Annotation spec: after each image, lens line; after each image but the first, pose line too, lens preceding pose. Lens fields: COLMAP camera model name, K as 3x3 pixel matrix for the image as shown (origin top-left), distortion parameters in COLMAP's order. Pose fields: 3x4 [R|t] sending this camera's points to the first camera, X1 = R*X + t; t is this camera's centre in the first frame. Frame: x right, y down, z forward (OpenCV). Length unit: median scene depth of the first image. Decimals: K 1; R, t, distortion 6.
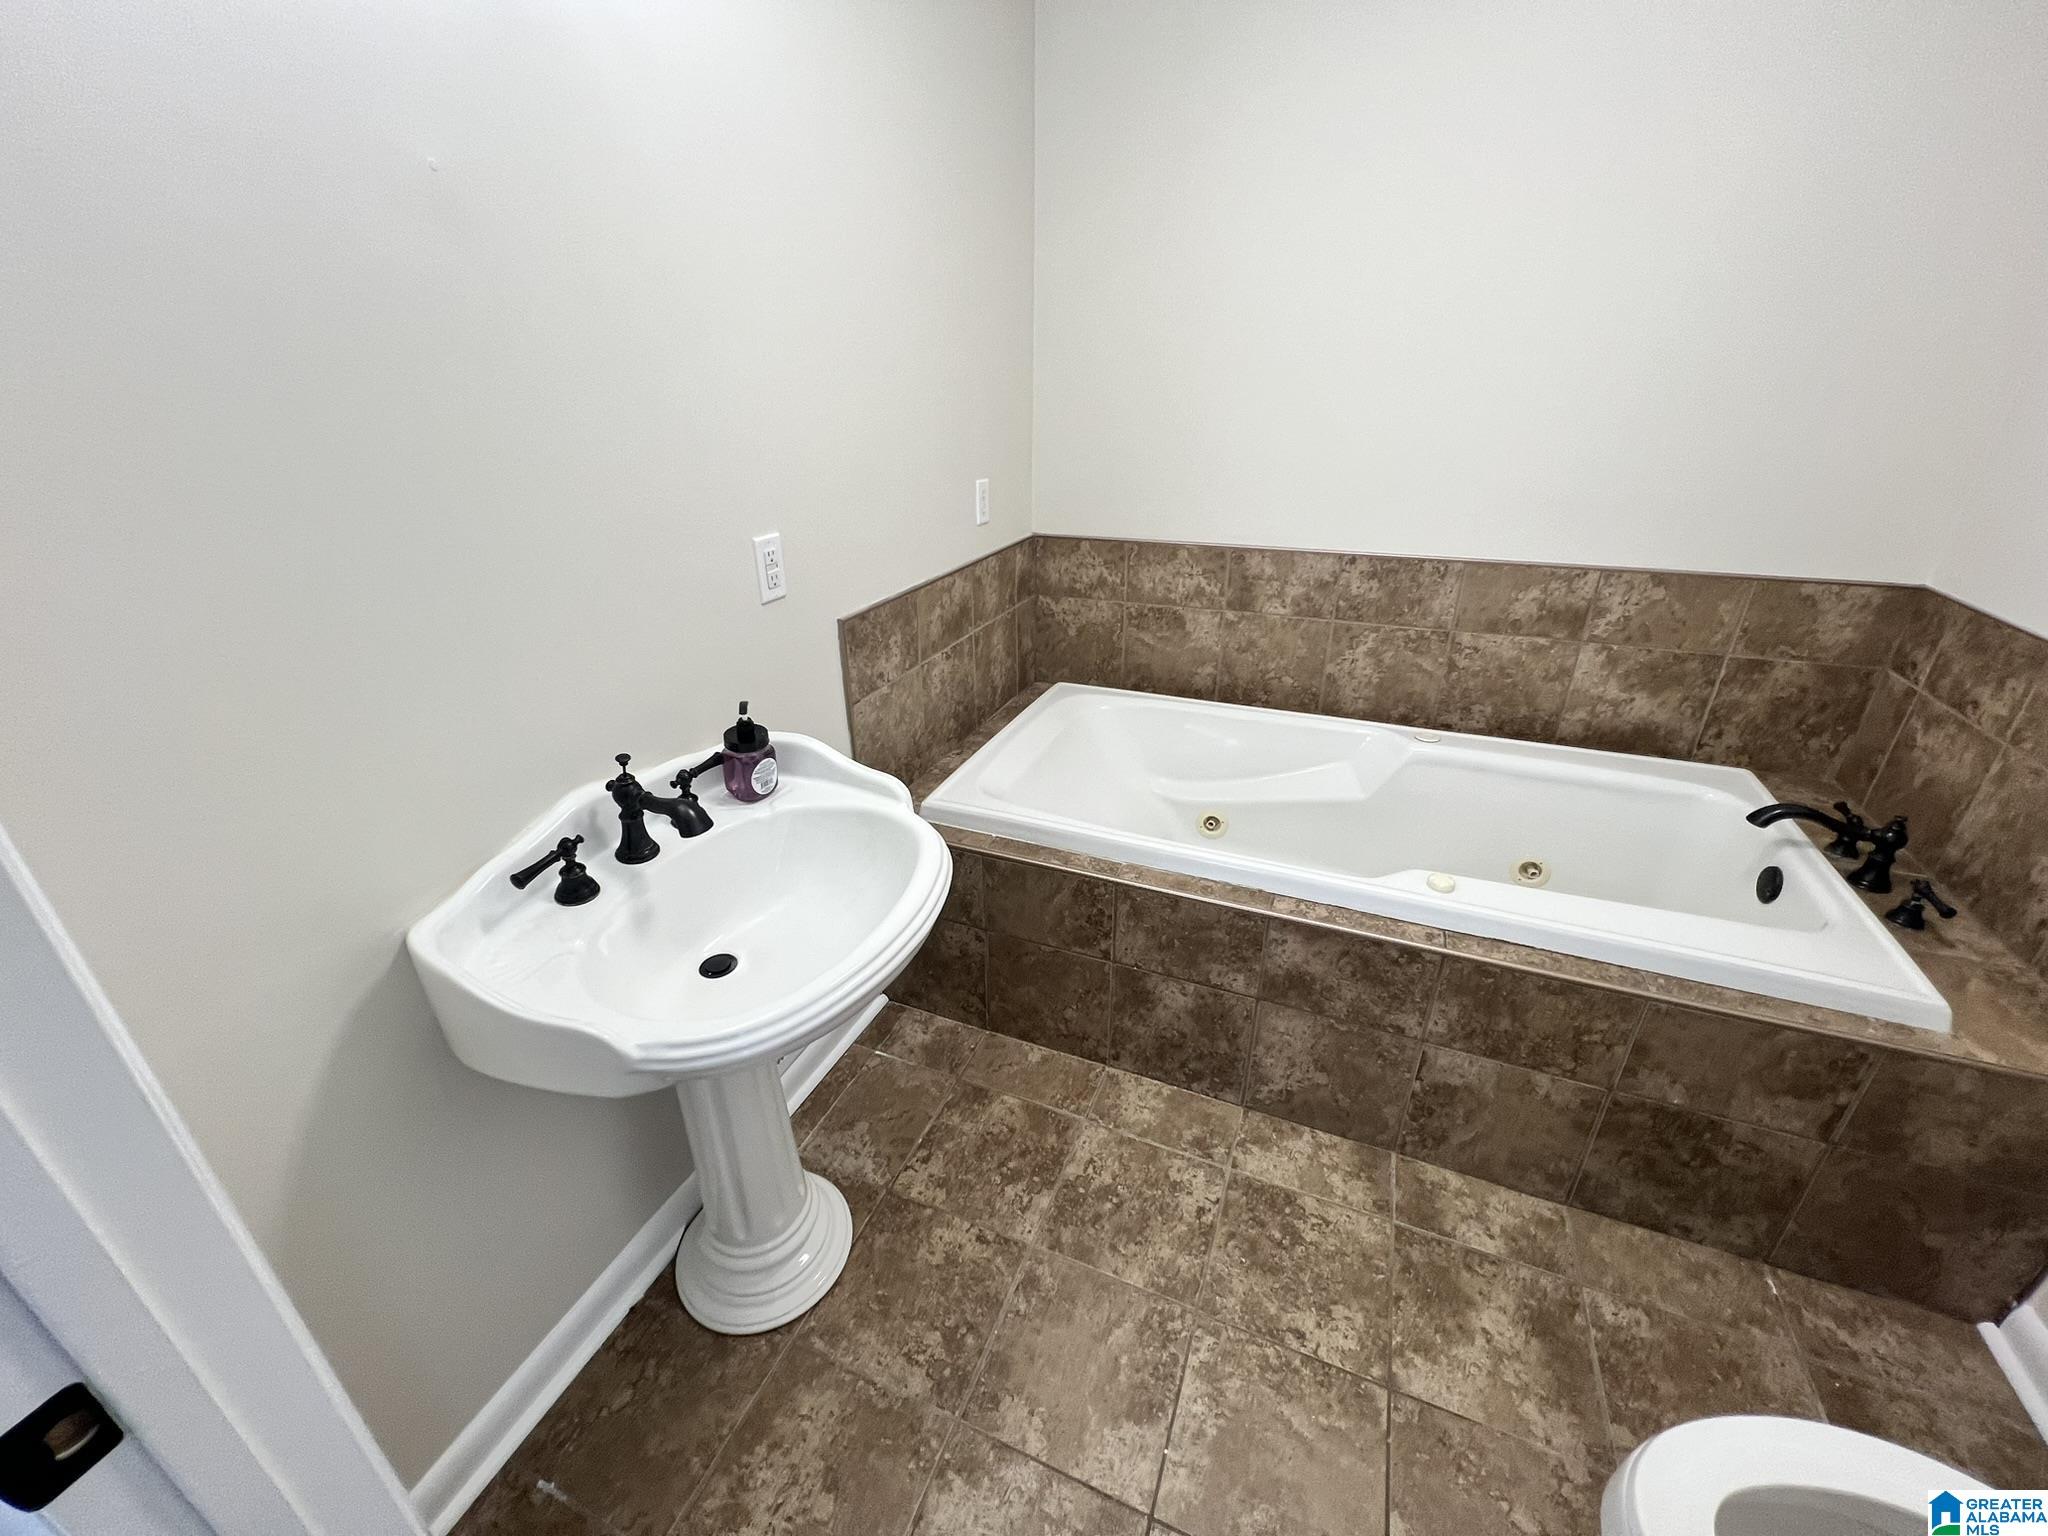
lens RADIAL K [[822.0, 0, 1019.7], [0, 822.0, 762.8], [0, 0, 1]] dist [0.000229, 0.000245]
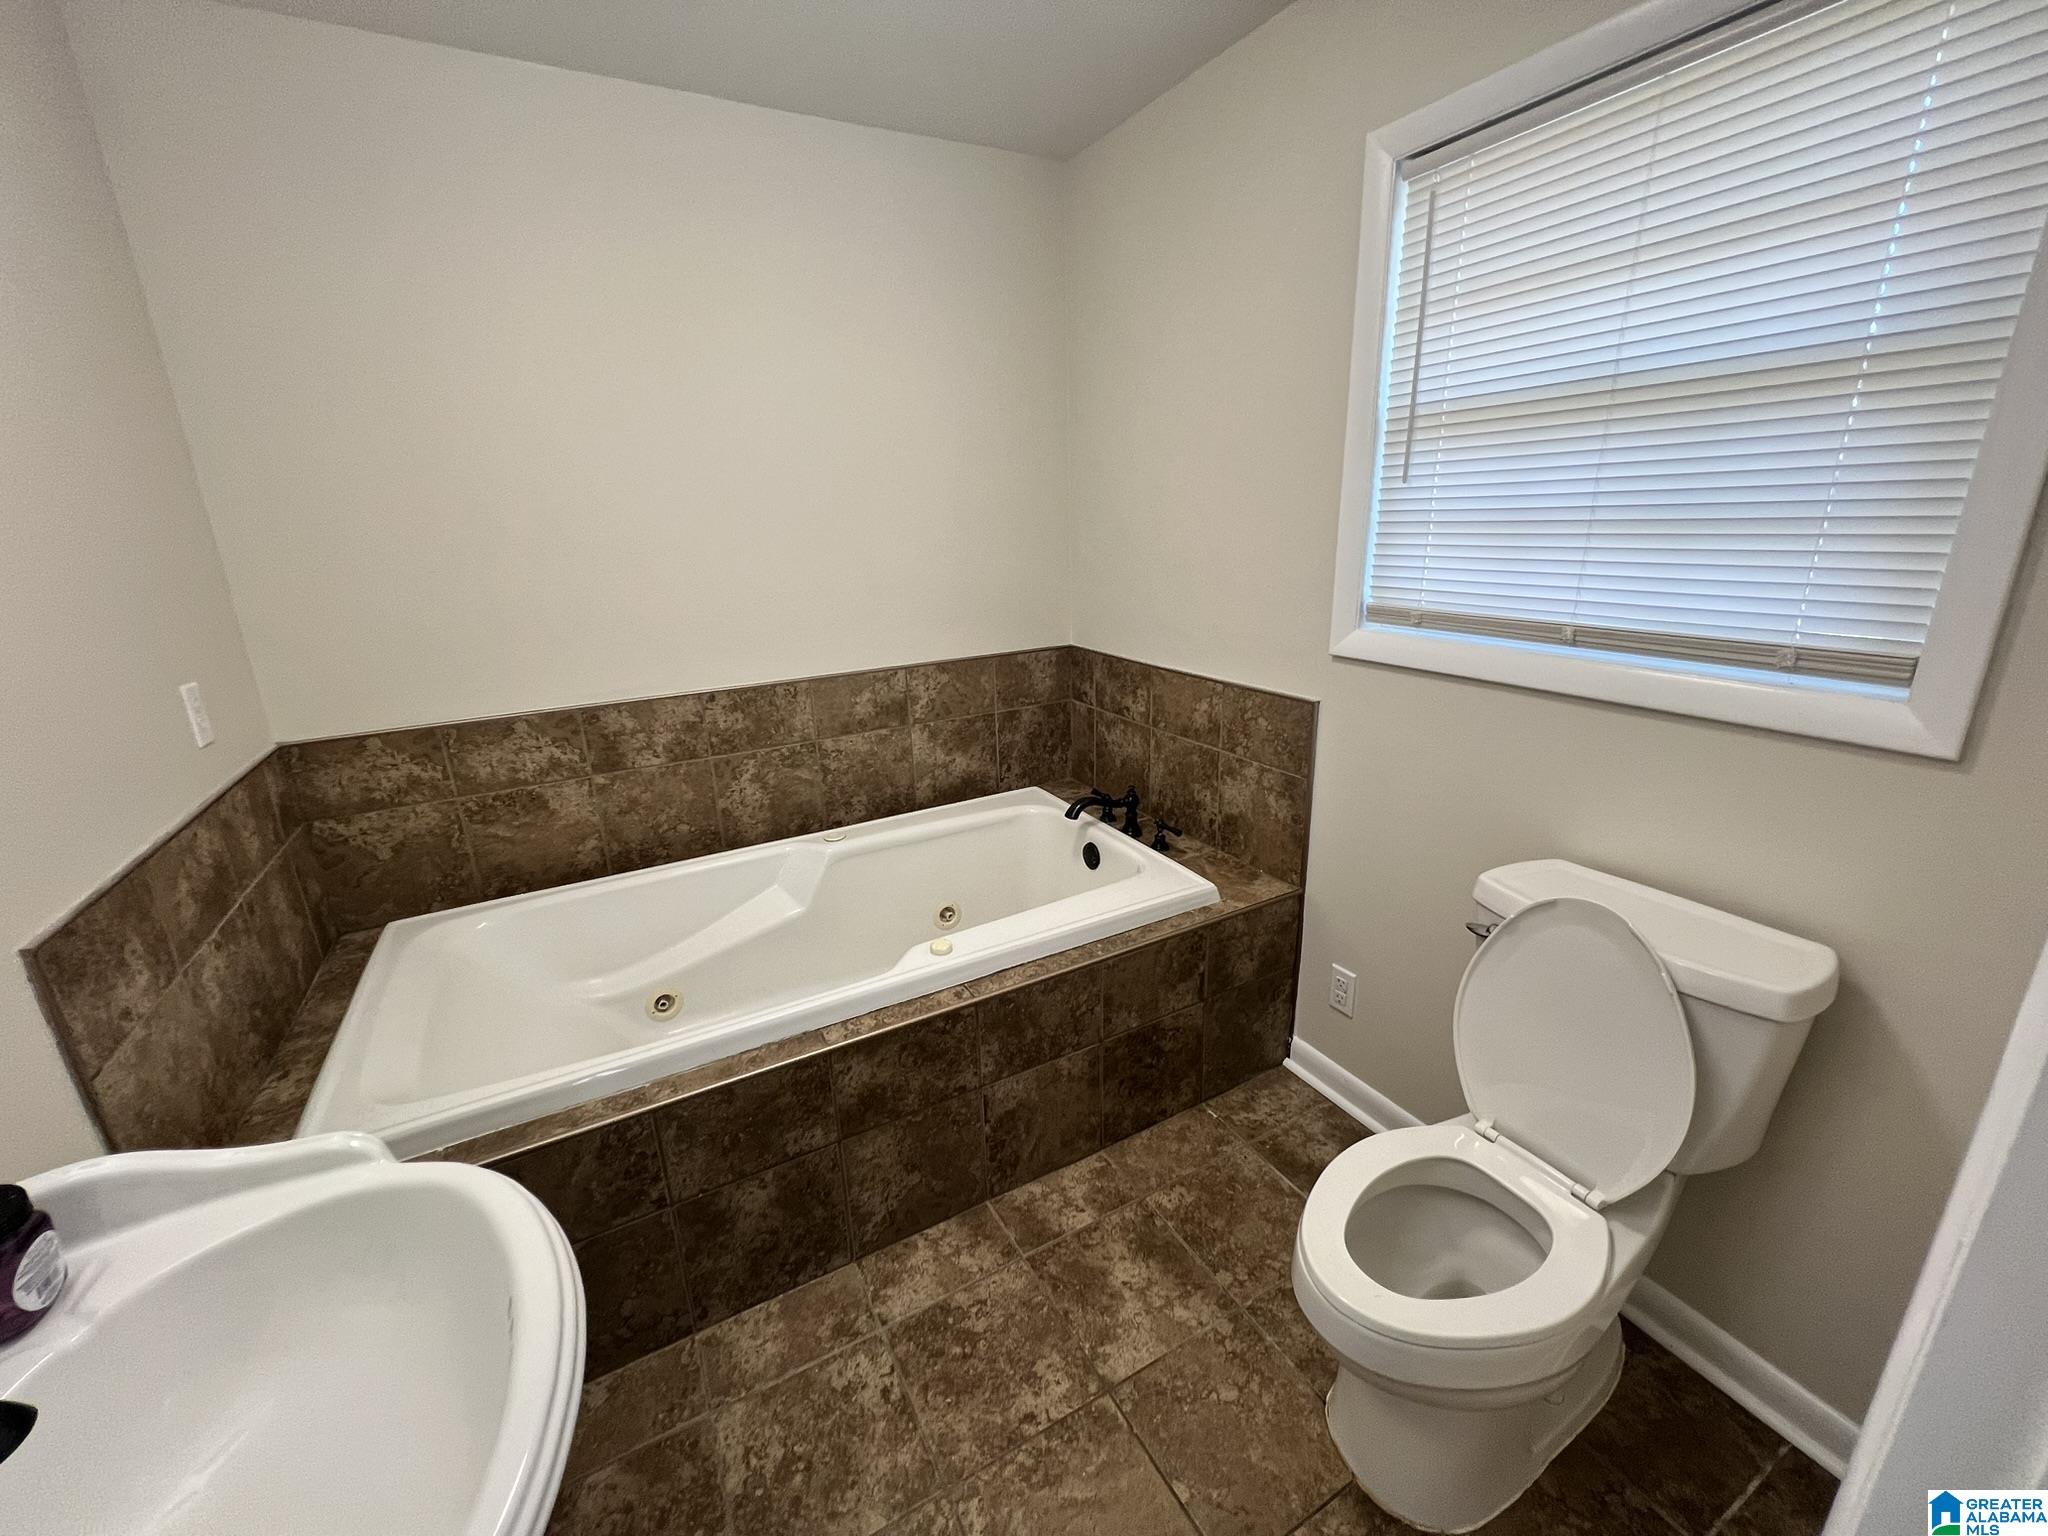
lens RADIAL K [[822.0, 0, 1019.7], [0, 822.0, 762.8], [0, 0, 1]] dist [0.000229, 0.000245]
pose [[0.621782, -0.239544, 0.745658, -0.183926], [0.355874, 0.934528, 0.003467, -0.051309], [-0.697669, 0.263205, 0.666320, 0.101230]]
